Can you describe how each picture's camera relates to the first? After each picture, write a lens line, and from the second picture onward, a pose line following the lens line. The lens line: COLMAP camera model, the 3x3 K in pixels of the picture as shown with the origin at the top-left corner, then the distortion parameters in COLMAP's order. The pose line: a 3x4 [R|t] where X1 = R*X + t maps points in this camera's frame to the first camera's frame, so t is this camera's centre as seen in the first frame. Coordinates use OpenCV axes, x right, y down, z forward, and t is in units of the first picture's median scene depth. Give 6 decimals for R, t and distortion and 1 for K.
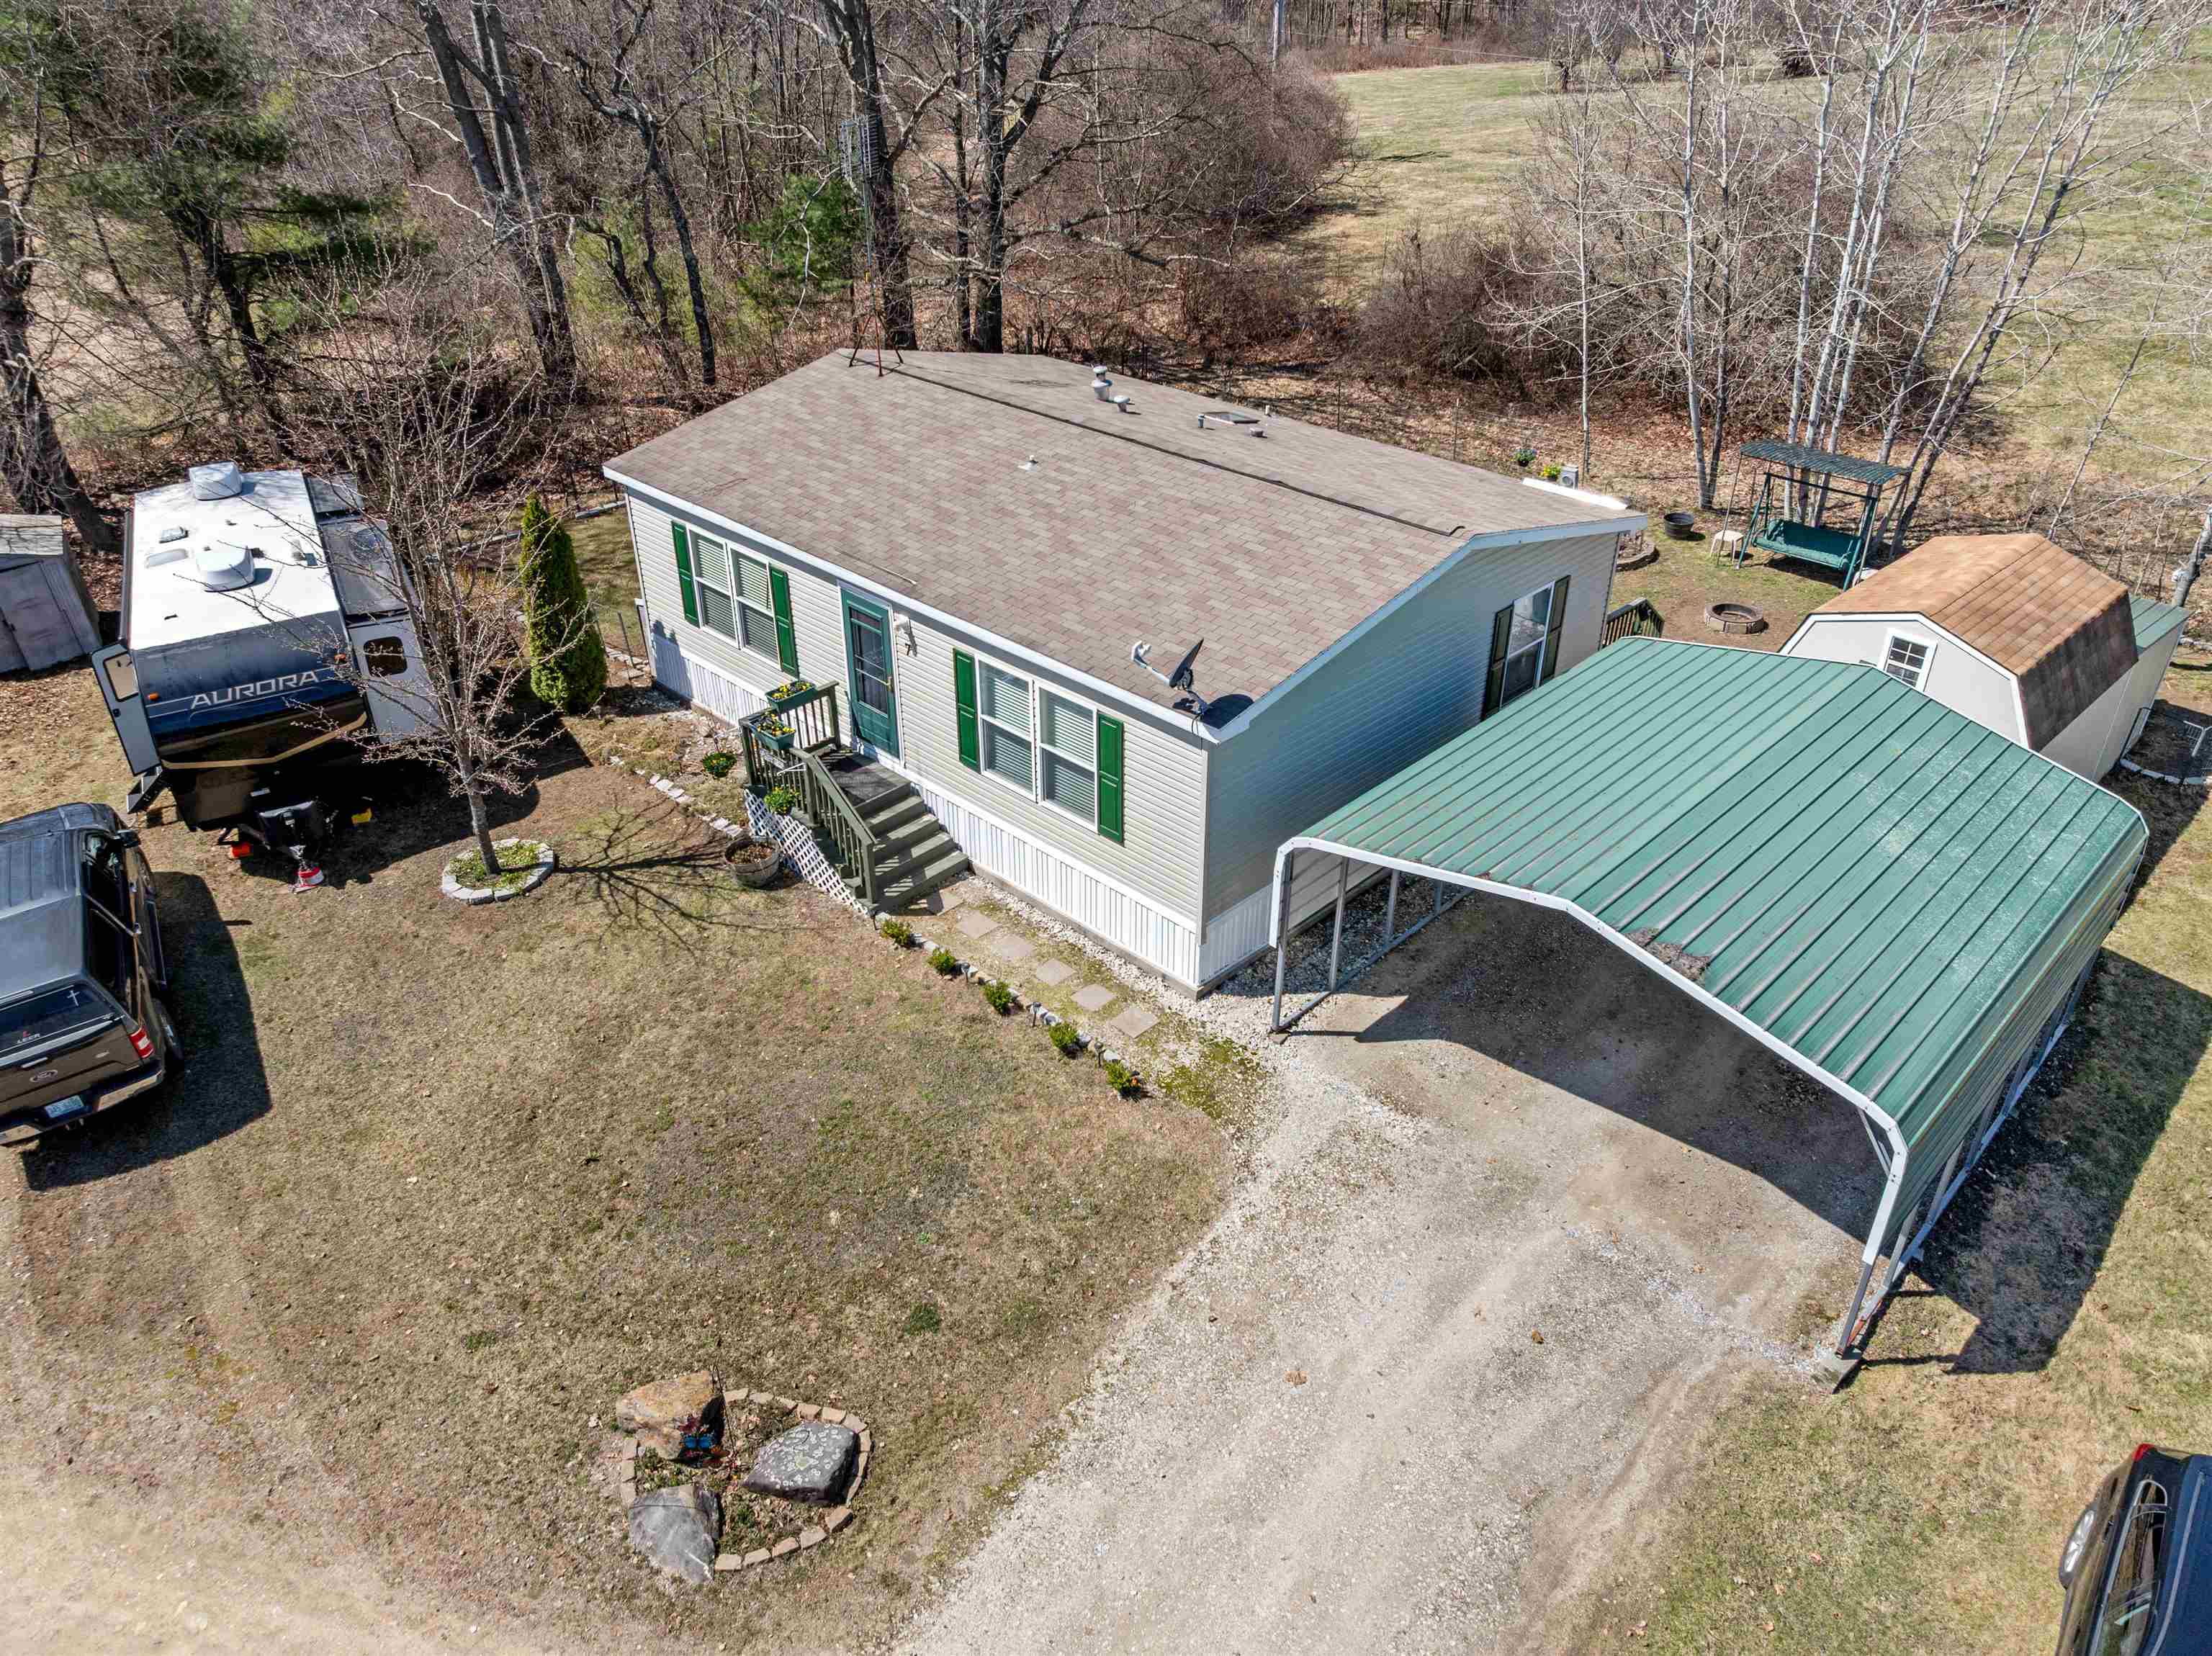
lens RADIAL K [[1556.7, 0, 1122.0], [0, 1556.7, 828.7], [0, 0, 1]] dist [-0.048698, 0.016662]
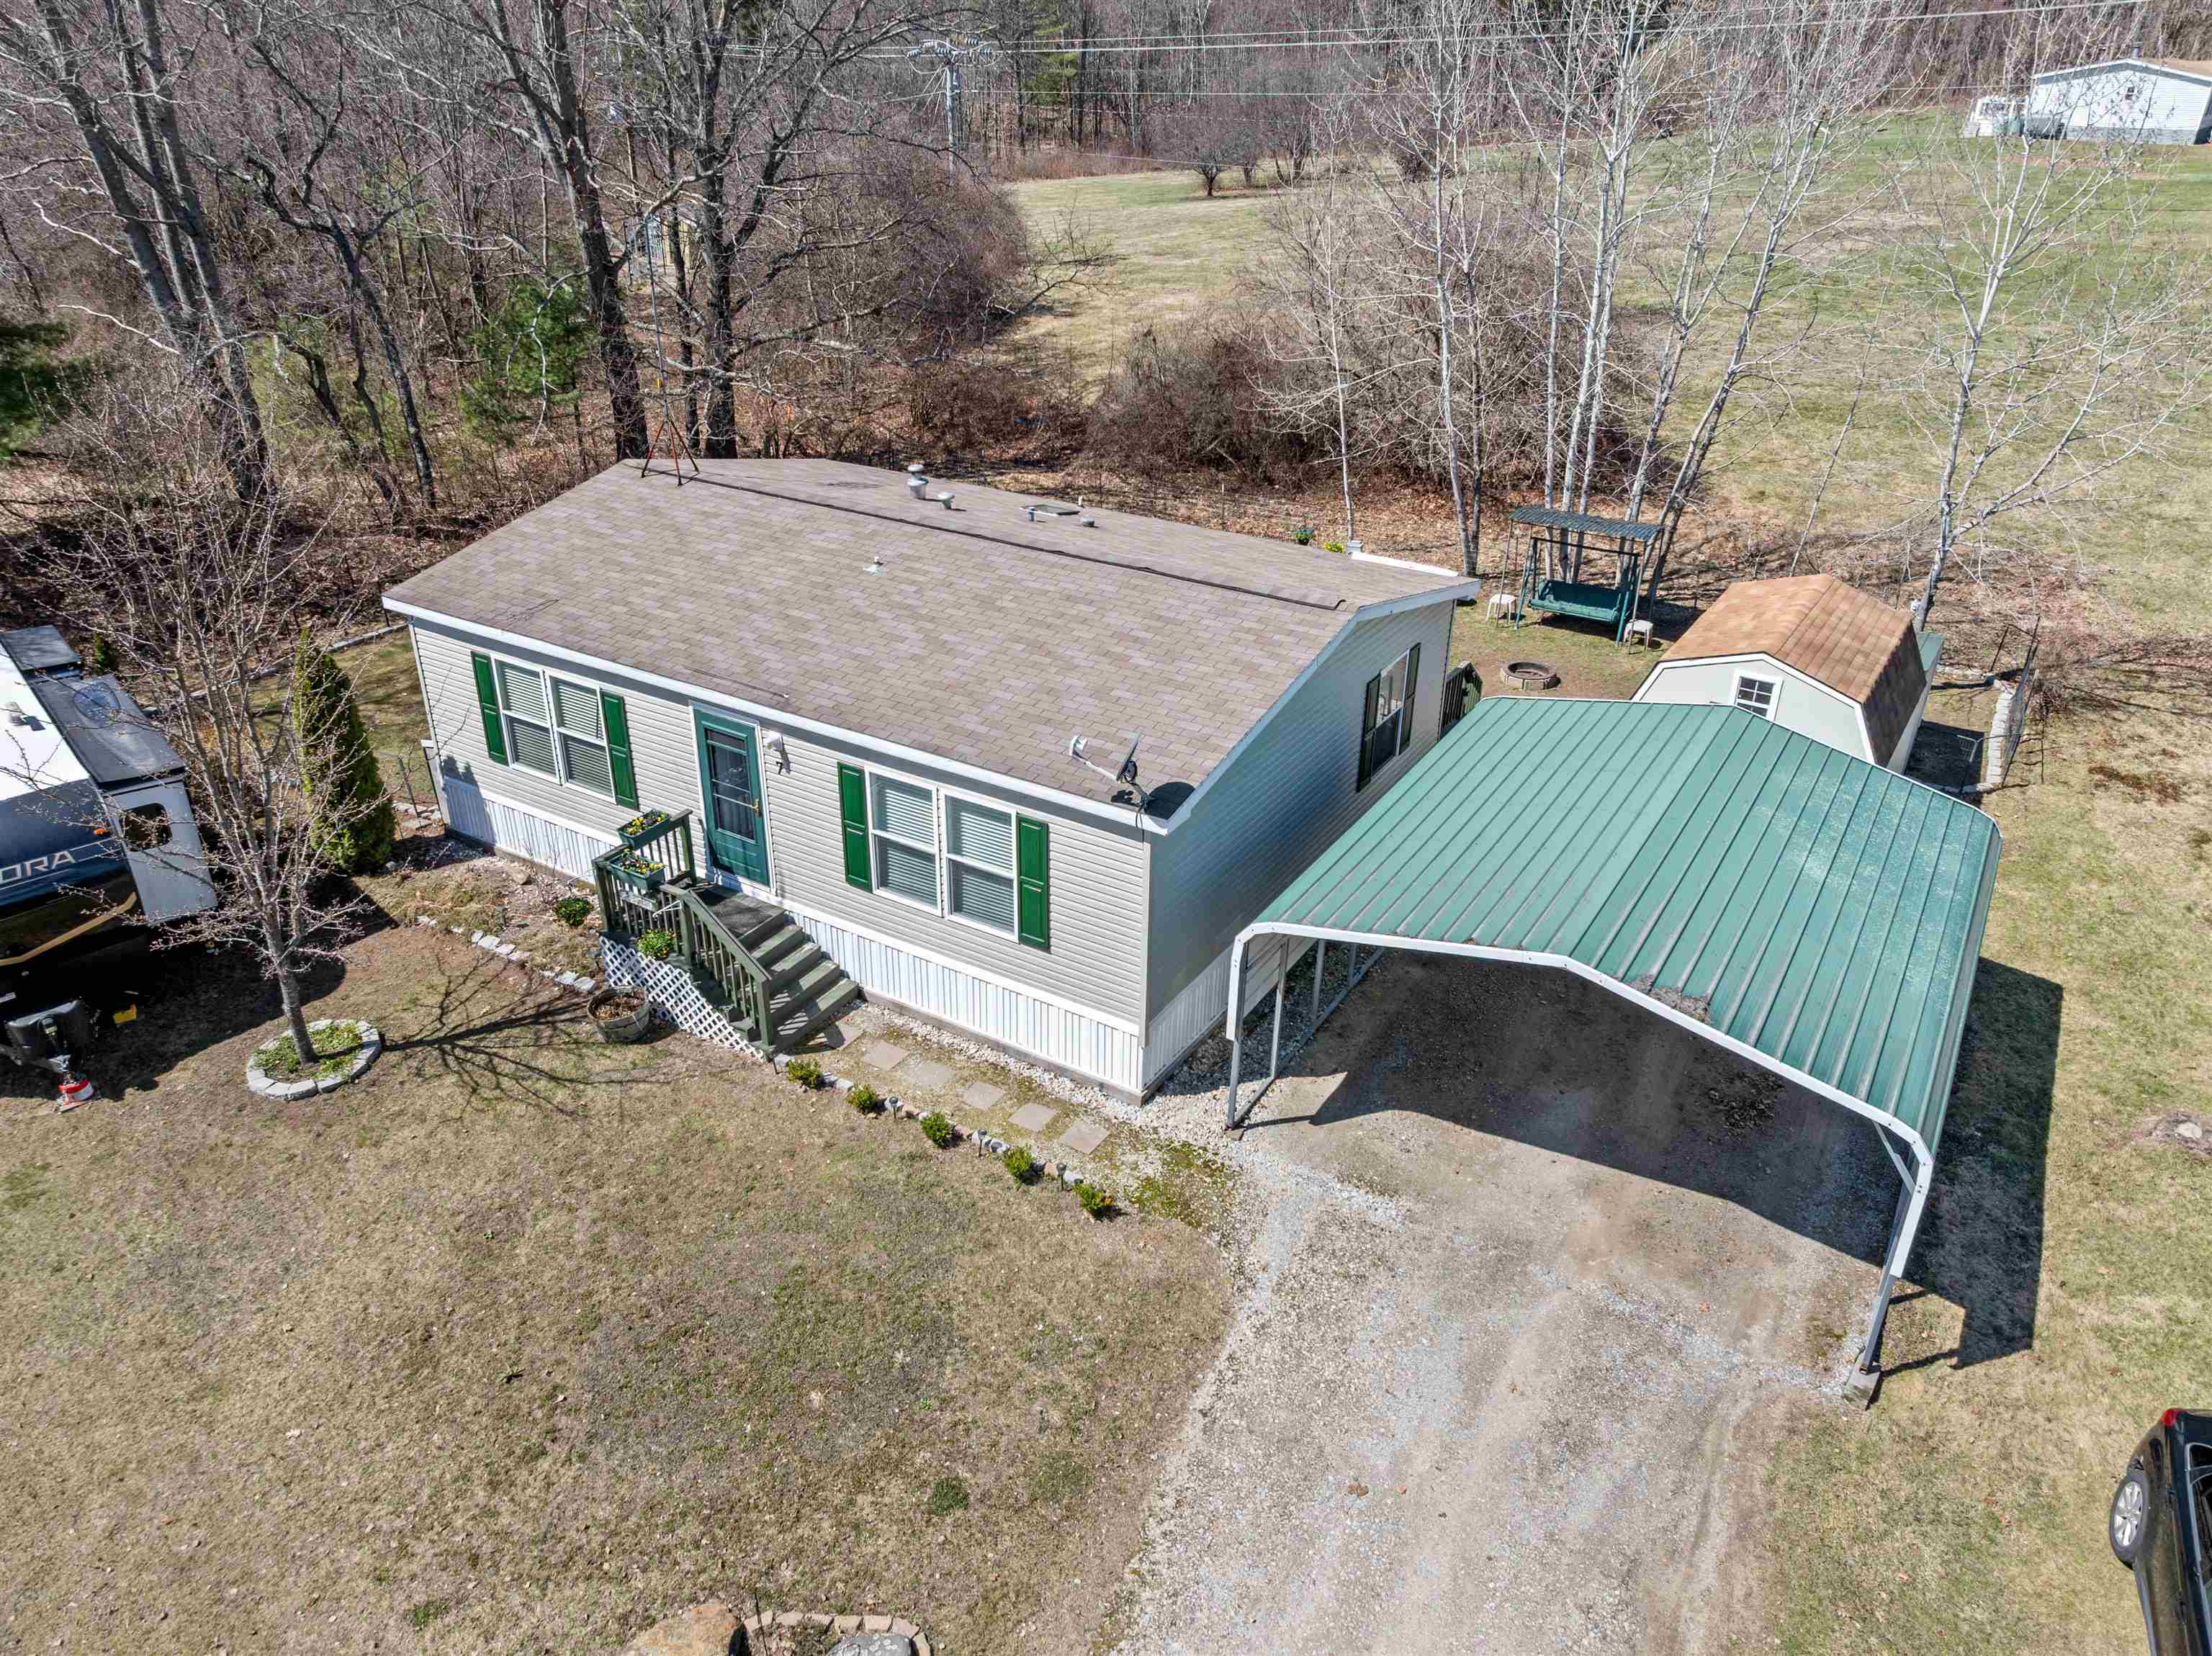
lens RADIAL K [[1556.7, 0, 1102.9], [0, 1556.7, 823.1], [0, 0, 1]] dist [-0.048698, 0.016662]
pose [[0.974587, -0.089992, 0.205136, -0.157154], [0.103760, 0.992947, -0.057358, -0.009982], [-0.198527, 0.077186, 0.977051, 0.059933]]
